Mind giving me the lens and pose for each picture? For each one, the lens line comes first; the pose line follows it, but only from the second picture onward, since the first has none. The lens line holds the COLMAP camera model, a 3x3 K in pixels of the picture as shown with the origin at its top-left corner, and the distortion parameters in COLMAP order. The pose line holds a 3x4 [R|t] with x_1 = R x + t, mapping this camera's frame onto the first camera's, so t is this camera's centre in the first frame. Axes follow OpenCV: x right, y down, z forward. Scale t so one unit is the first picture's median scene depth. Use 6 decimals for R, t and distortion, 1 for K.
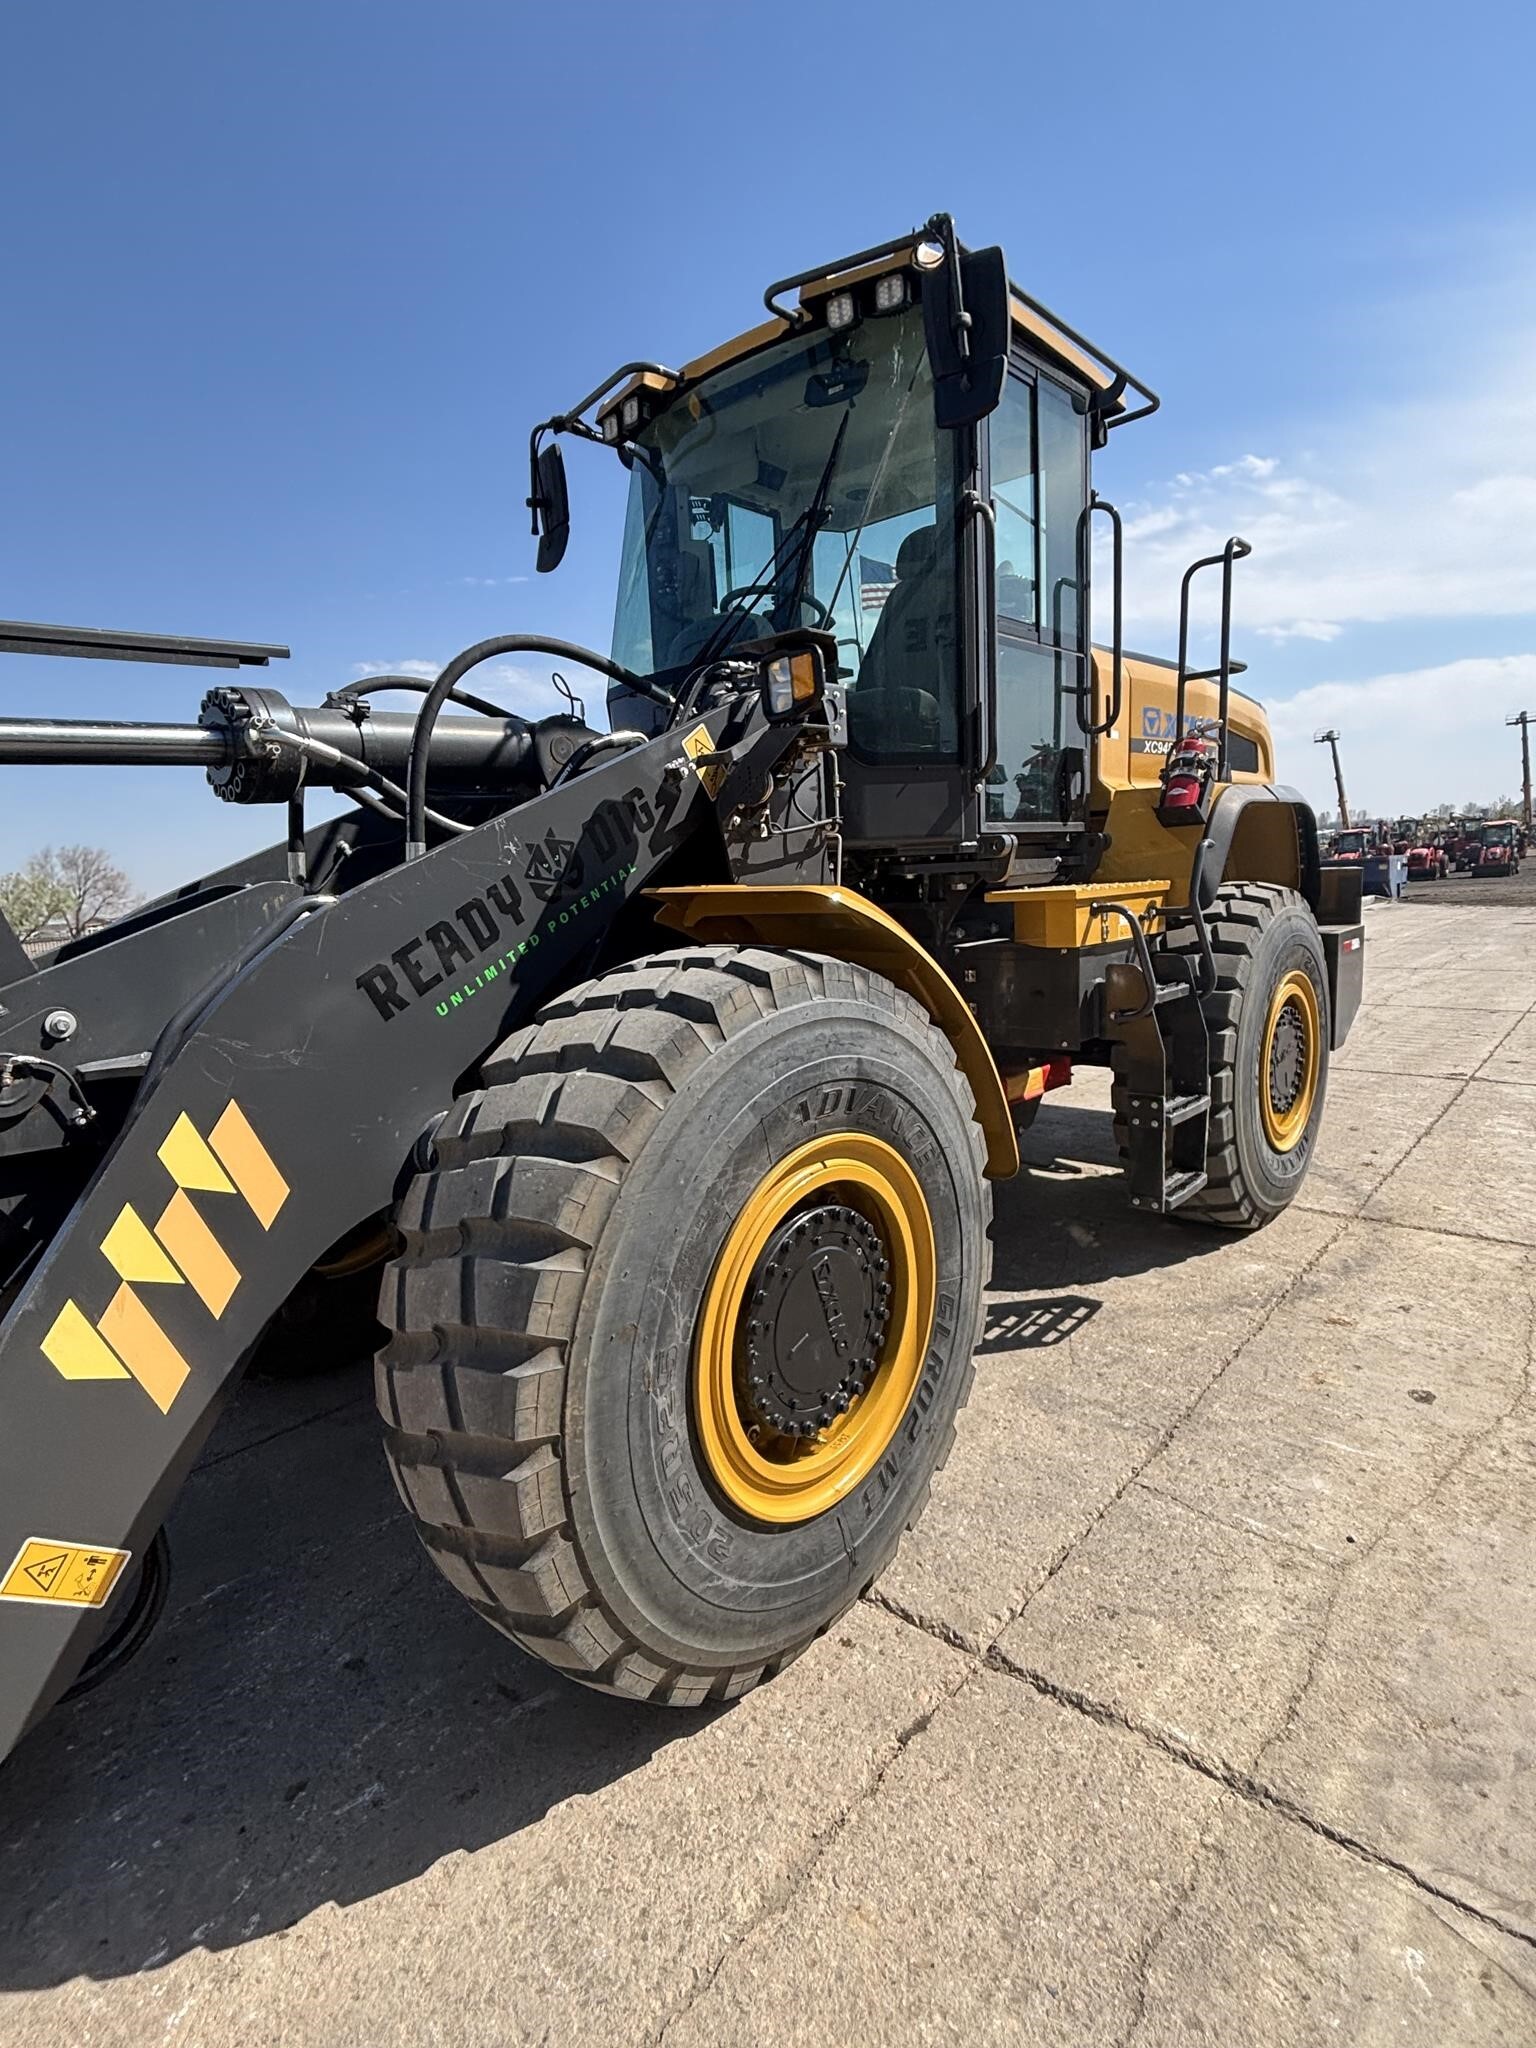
lens RADIAL K [[1032.6, 0, 778.0], [0, 1032.6, 1019.7], [0, 0, 1]] dist [-0.005595, 0.002468]
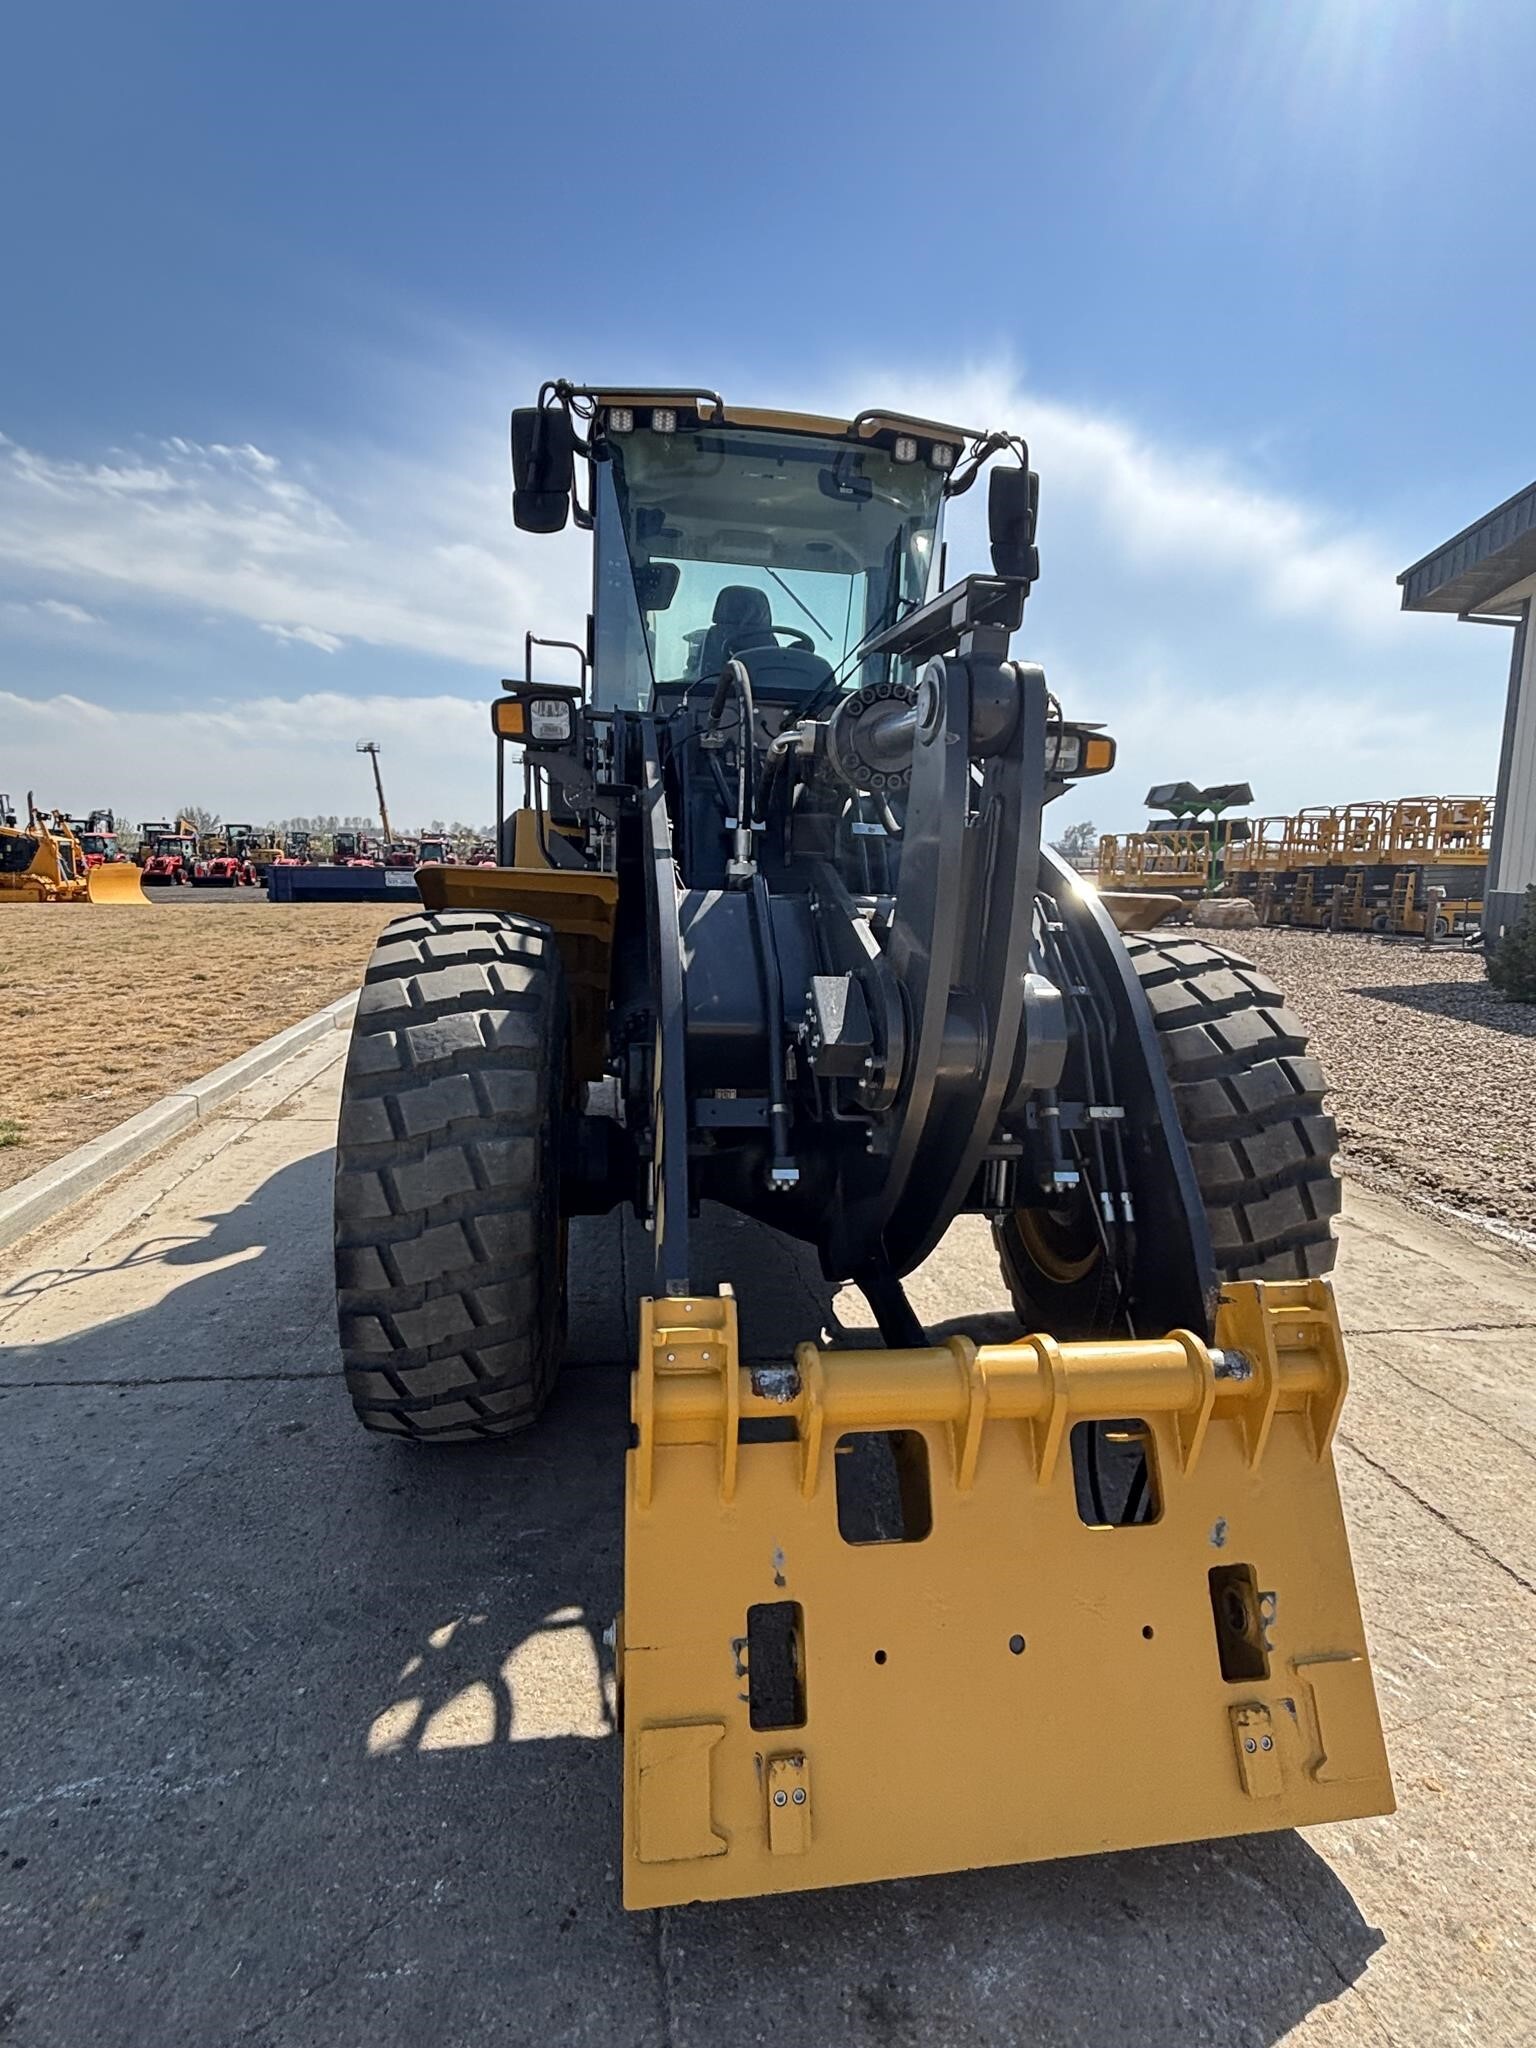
lens RADIAL K [[1029.3, 0, 770.1], [0, 1029.3, 1032.4], [0, 0, 1]] dist [-0.011096, -0.000060]
pose [[0.634765, -0.054851, 0.770756, -0.887560], [0.044108, 0.998423, 0.034728, -0.002142], [-0.771445, 0.011953, 0.636183, 0.255951]]
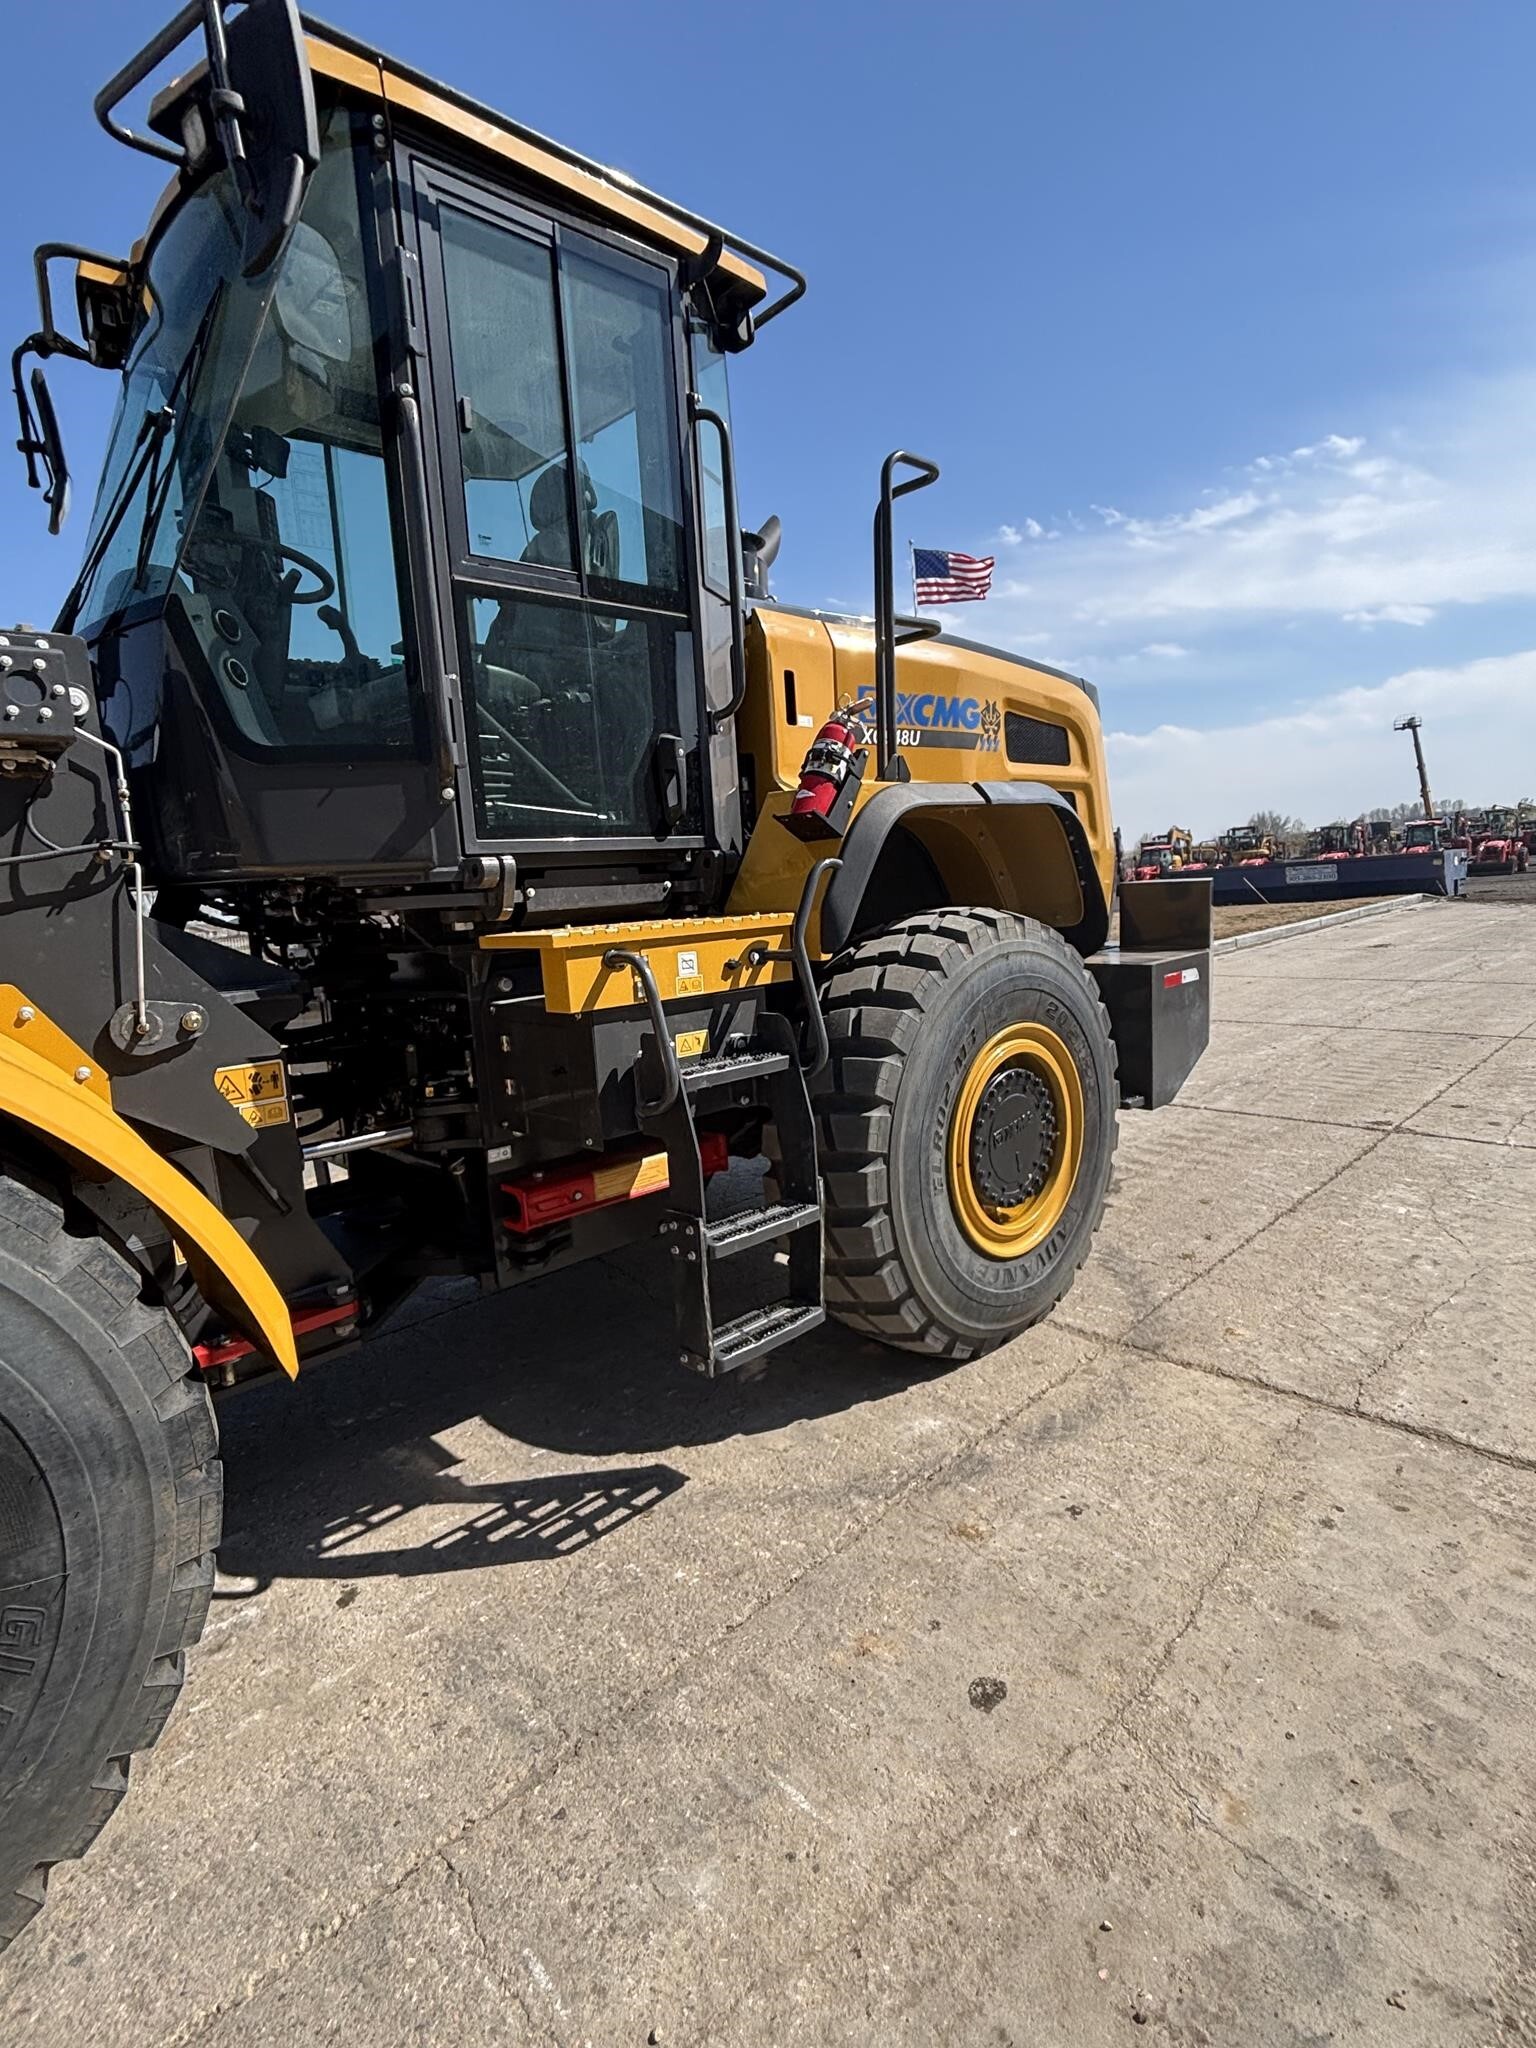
lens RADIAL K [[1024.4, 0, 785.0], [0, 1024.4, 1020.6], [0, 0, 1]] dist [0.021019, -0.021024]
pose [[0.997900, -0.003826, -0.064664, 0.418020], [0.003837, 0.999993, 0.000058, -0.055593], [0.064663, -0.000306, 0.997907, 0.252878]]
